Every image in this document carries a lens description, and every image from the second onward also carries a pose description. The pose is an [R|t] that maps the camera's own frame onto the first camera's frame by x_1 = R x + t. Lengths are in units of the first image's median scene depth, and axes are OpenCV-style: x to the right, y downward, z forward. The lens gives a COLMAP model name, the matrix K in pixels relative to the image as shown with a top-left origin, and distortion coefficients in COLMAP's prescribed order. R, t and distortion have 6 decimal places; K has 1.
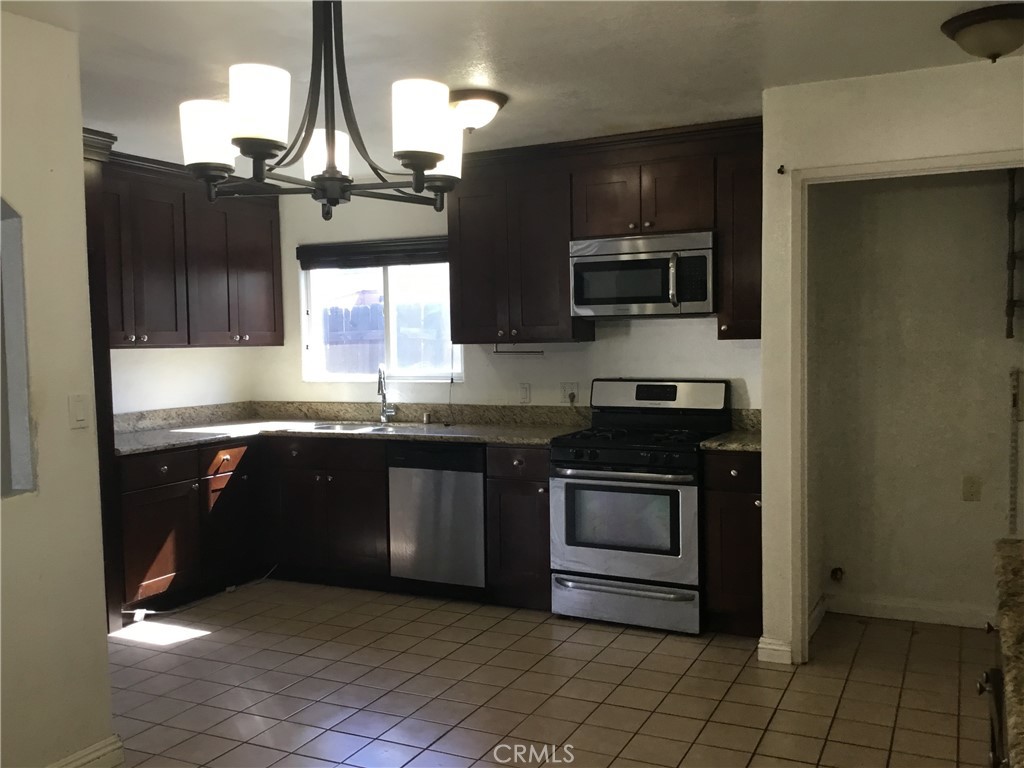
lens RADIAL K [[919.0, 0, 507.9], [0, 919.0, 378.0], [0, 0, 1]] dist [0.039412, -0.093784]
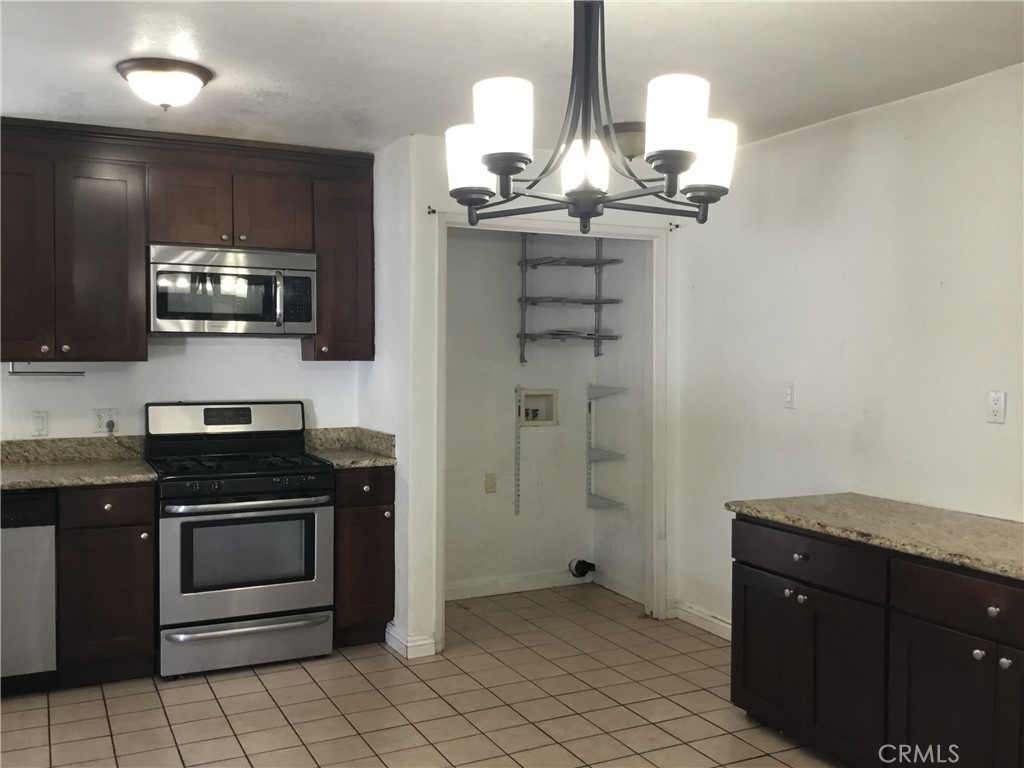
lens RADIAL K [[919.0, 0, 510.6], [0, 919.0, 381.1], [0, 0, 1]] dist [0.039412, -0.093784]
pose [[0.597506, -0.003424, 0.801857, -0.447525], [0.022352, 0.999673, -0.012387, -0.002014], [-0.801553, 0.025324, 0.597388, 0.219769]]
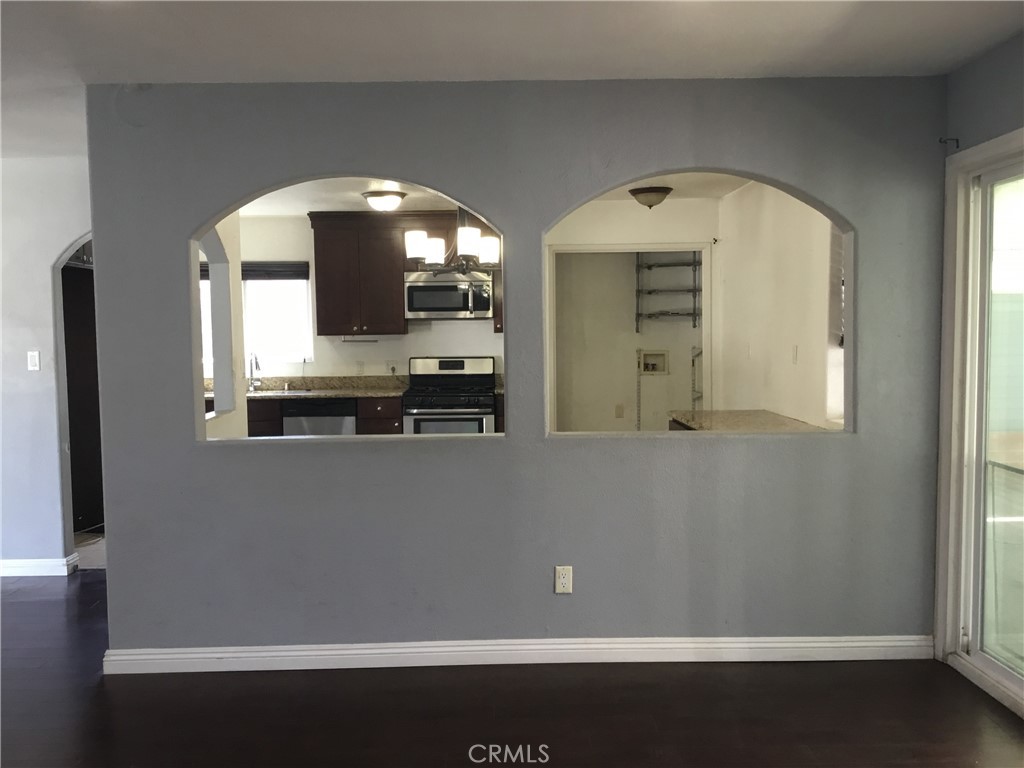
lens RADIAL K [[919.0, 0, 510.8], [0, 919.0, 389.0], [0, 0, 1]] dist [0.039412, -0.093784]
pose [[0.887833, -0.022018, 0.459638, -0.542334], [0.016660, 0.999738, 0.015710, 0.037165], [-0.459863, -0.006290, 0.887967, -0.559829]]
